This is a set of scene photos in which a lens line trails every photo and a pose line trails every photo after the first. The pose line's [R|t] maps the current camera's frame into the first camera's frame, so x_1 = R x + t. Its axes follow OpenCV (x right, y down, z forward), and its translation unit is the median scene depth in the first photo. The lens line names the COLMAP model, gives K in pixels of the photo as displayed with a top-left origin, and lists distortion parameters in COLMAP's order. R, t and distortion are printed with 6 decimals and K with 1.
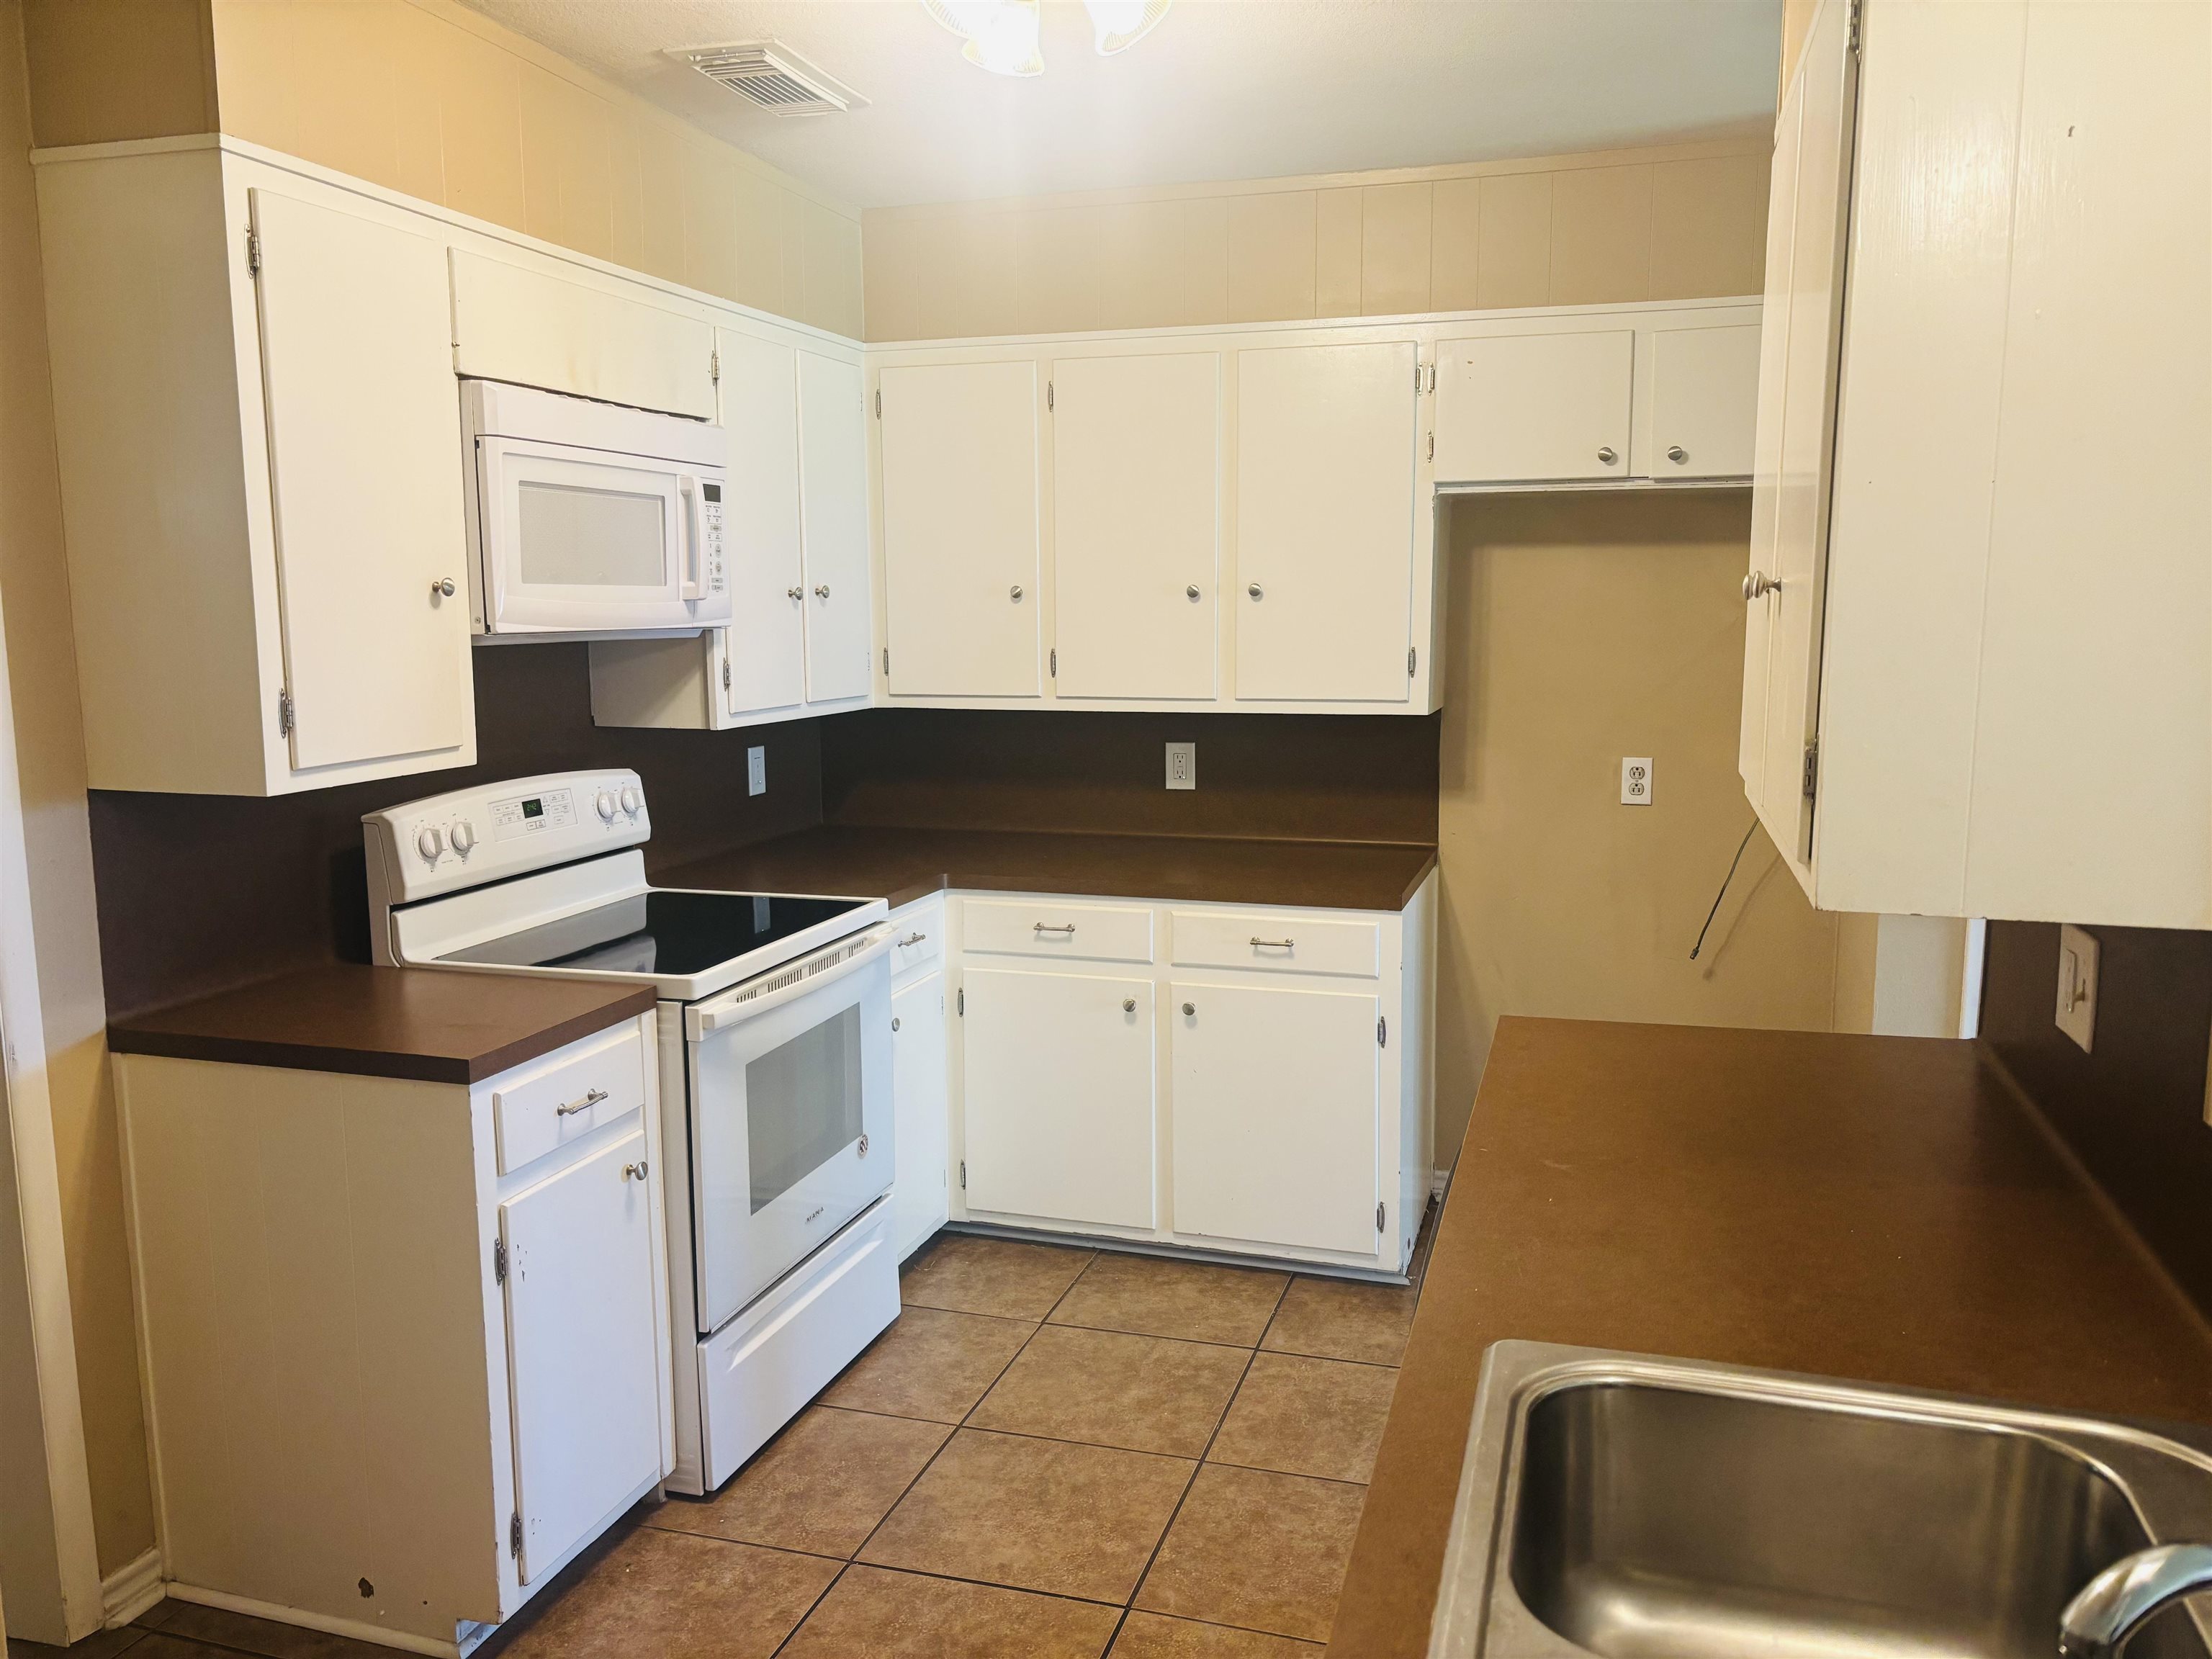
lens RADIAL K [[1667.2, 0, 1102.5], [0, 1667.2, 832.5], [0, 0, 1]] dist [0.005006, -0.000867]
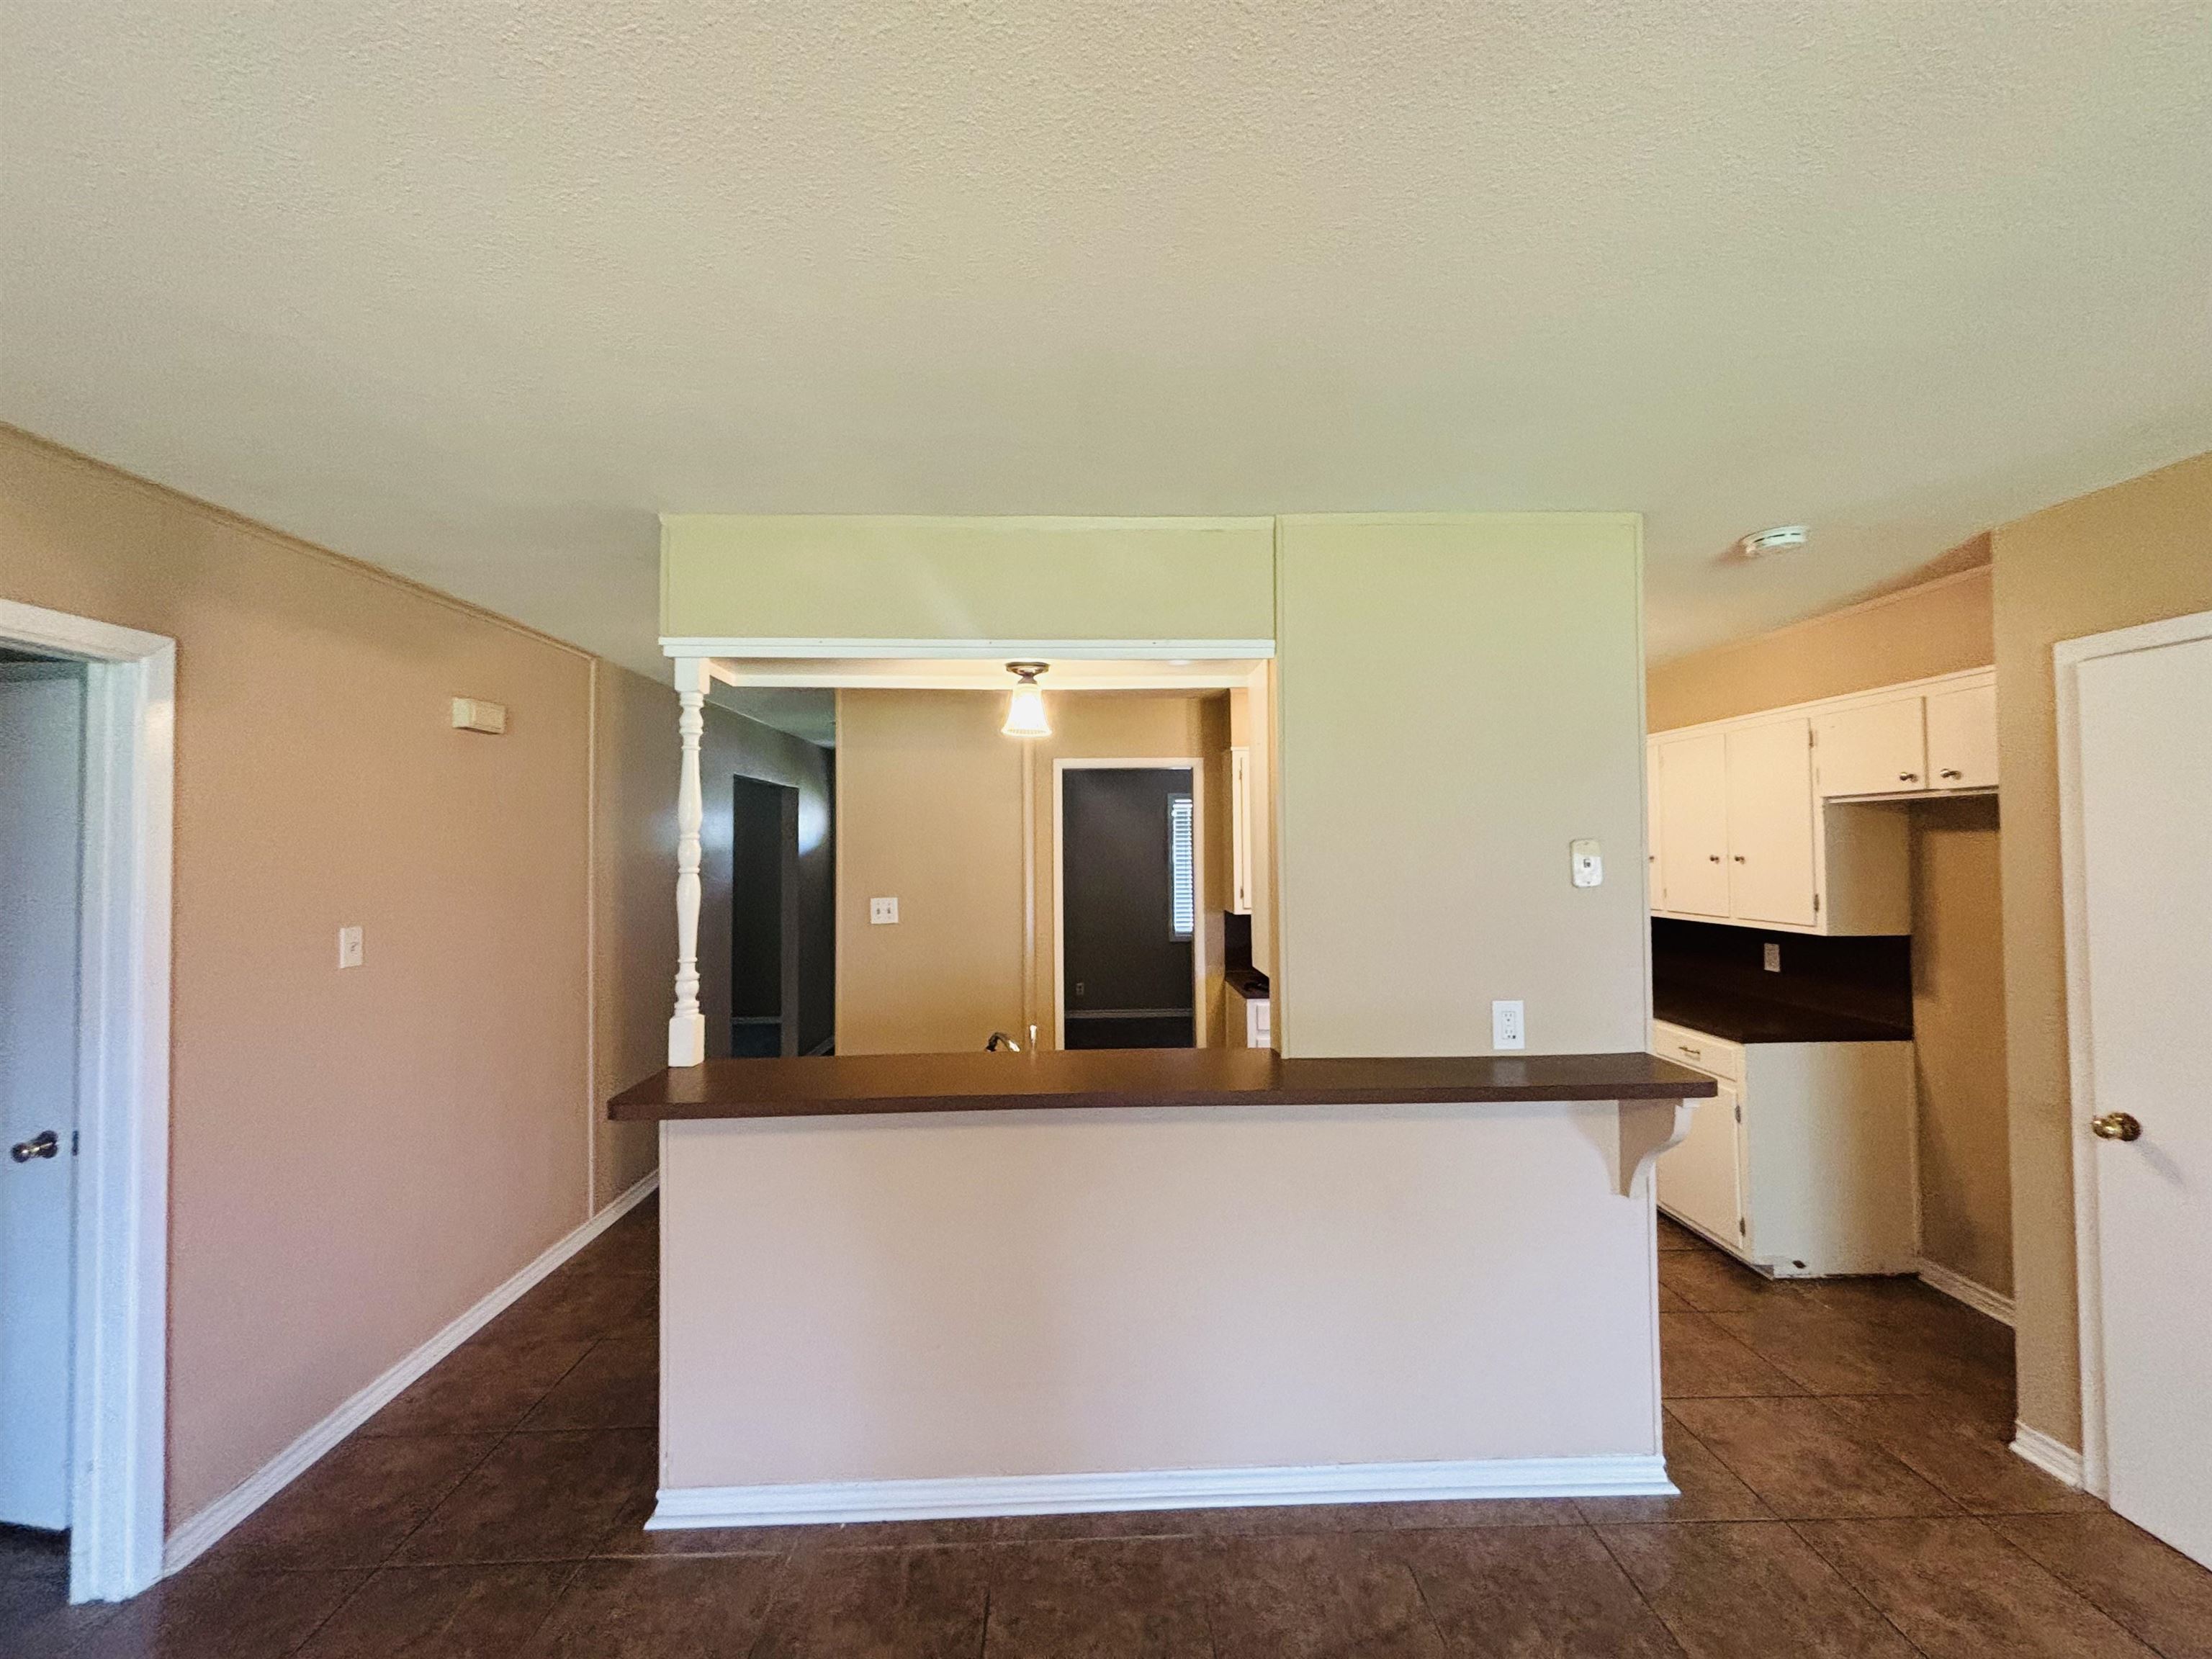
lens RADIAL K [[892.2, 0, 1101.3], [0, 892.2, 827.1], [0, 0, 1]] dist [0.003640, -0.000393]
pose [[0.339477, -0.019610, -0.940410, 0.826942], [-0.124626, 0.990031, -0.065634, -0.031908], [0.932322, 0.139481, 0.333648, 0.031726]]
